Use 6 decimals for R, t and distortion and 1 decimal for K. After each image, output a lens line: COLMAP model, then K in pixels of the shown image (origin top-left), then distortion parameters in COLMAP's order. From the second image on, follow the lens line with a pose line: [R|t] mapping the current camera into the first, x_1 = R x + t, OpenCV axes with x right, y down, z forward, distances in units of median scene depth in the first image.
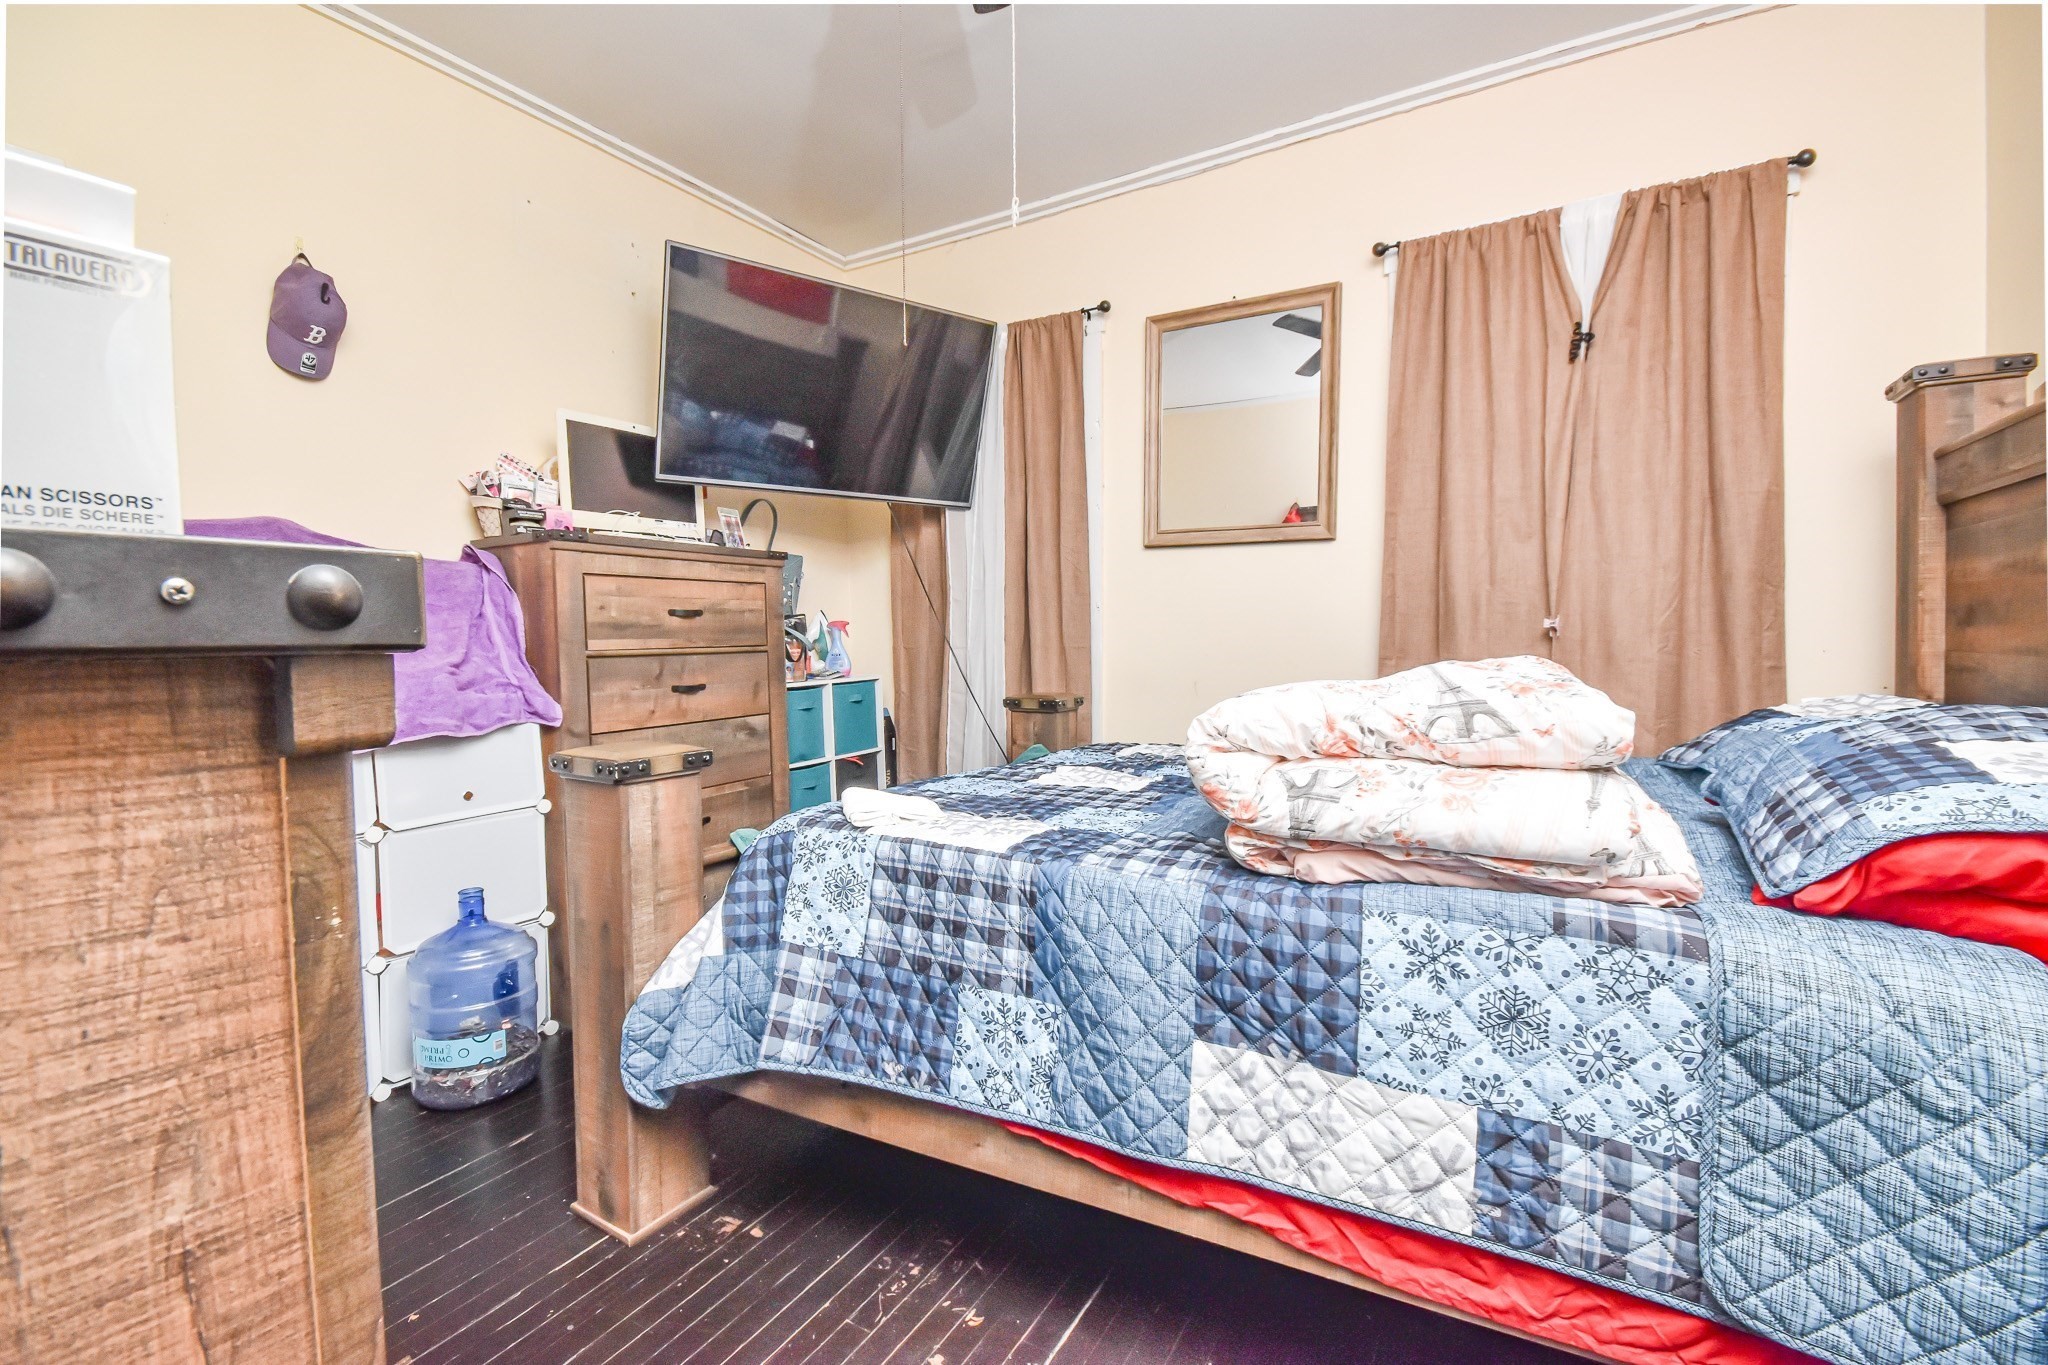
lens RADIAL K [[912.6, 0, 1034.1], [0, 912.6, 682.5], [0, 0, 1]] dist [0.000515, 0.000376]
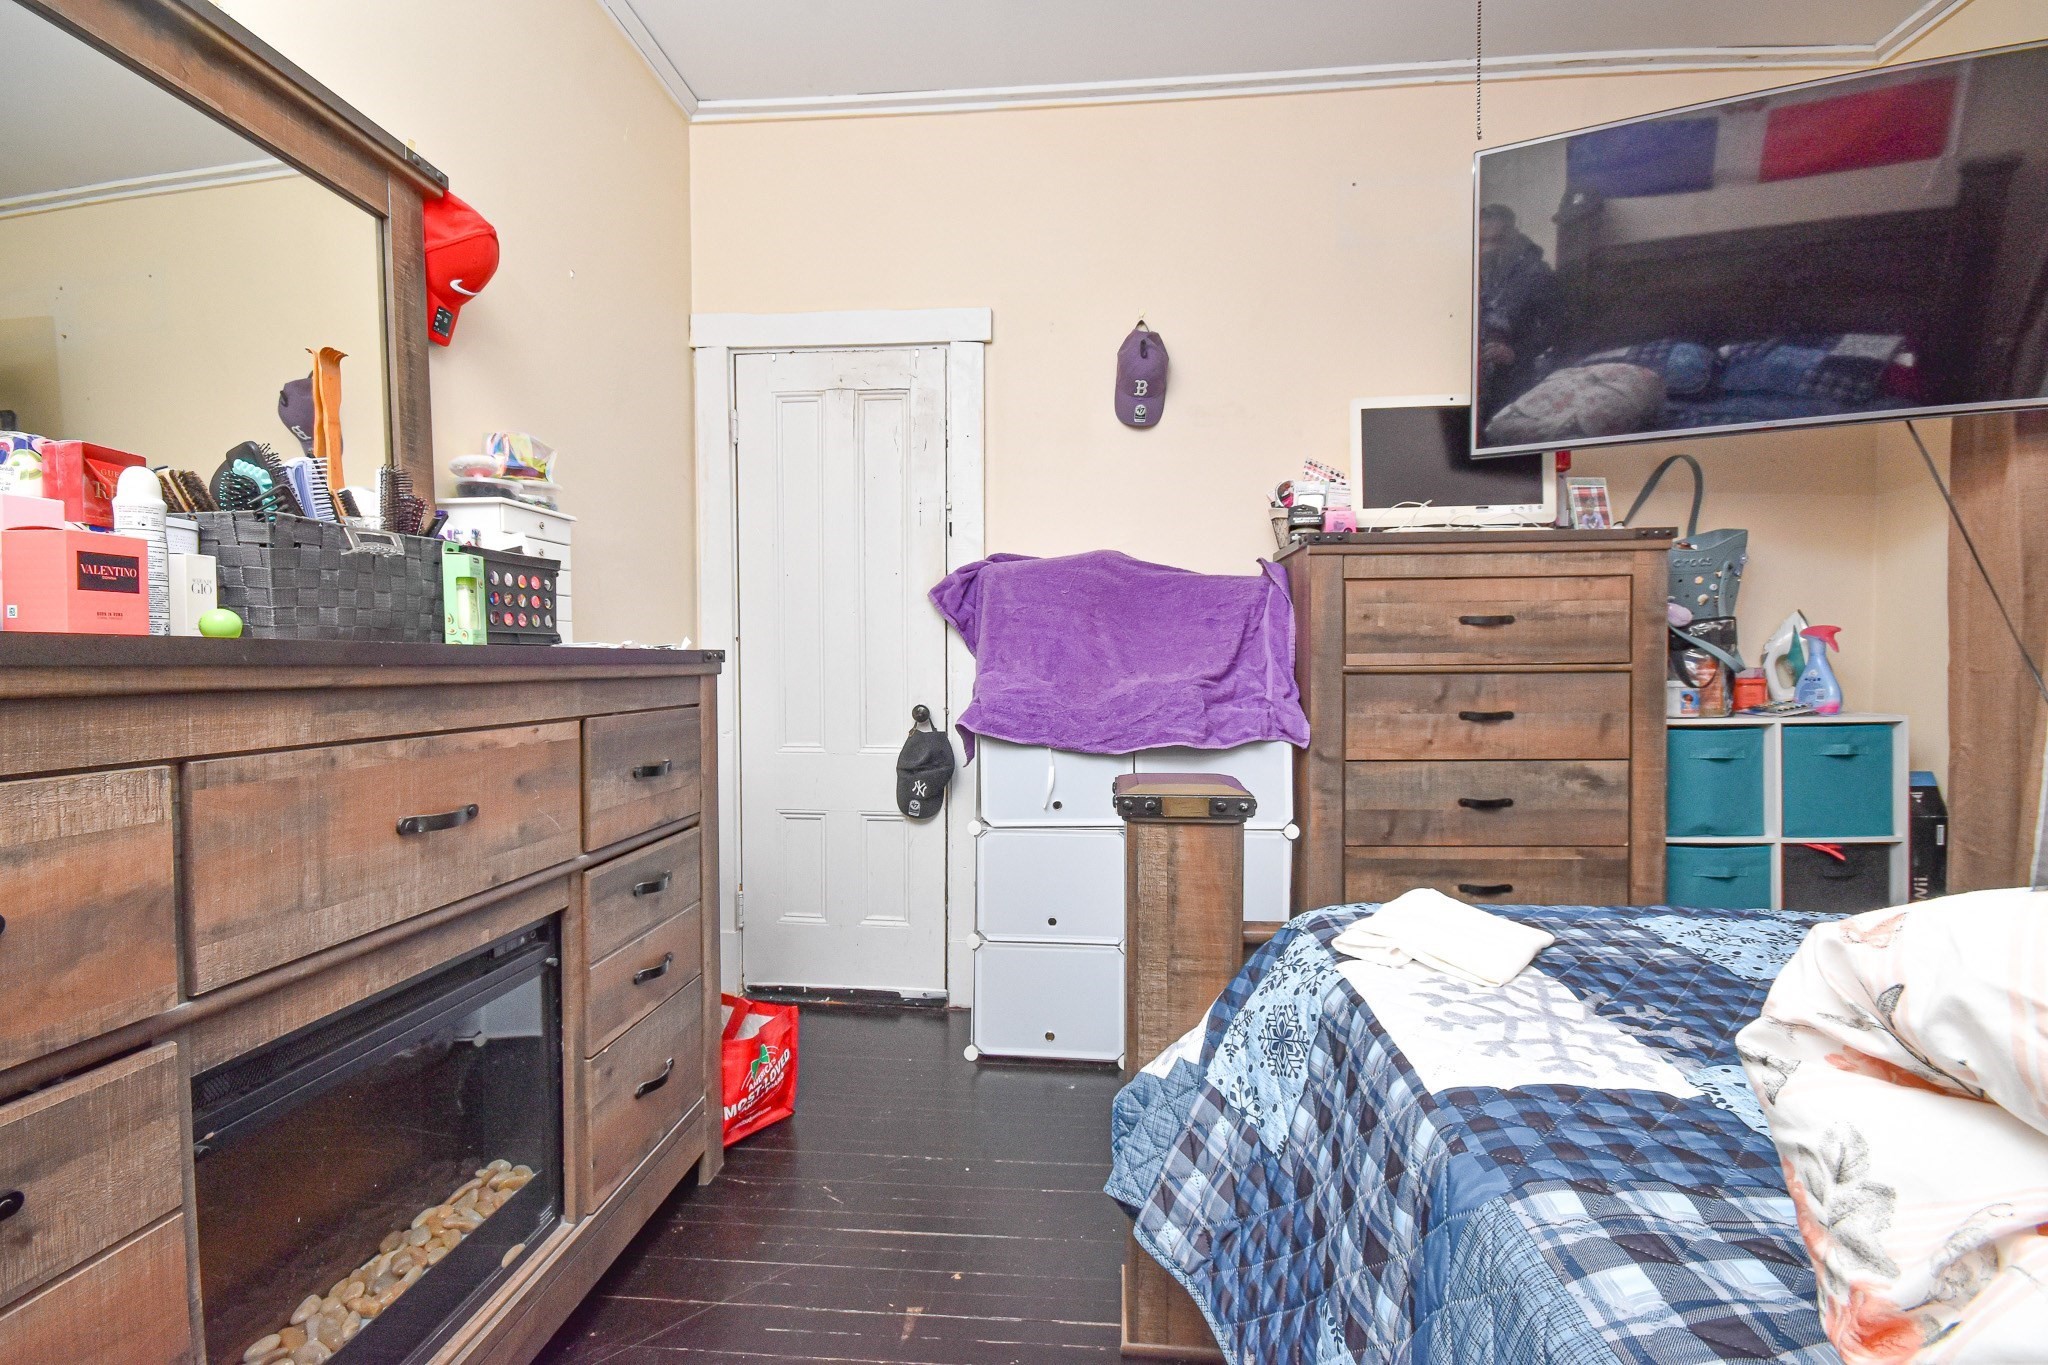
lens RADIAL K [[912.6, 0, 1034.1], [0, 912.6, 682.5], [0, 0, 1]] dist [0.000515, 0.000376]
pose [[0.422075, 0.034366, -0.905909, 0.172091], [-0.045661, 0.998819, 0.016617, -0.018115], [0.905410, 0.034352, 0.423146, 0.322888]]
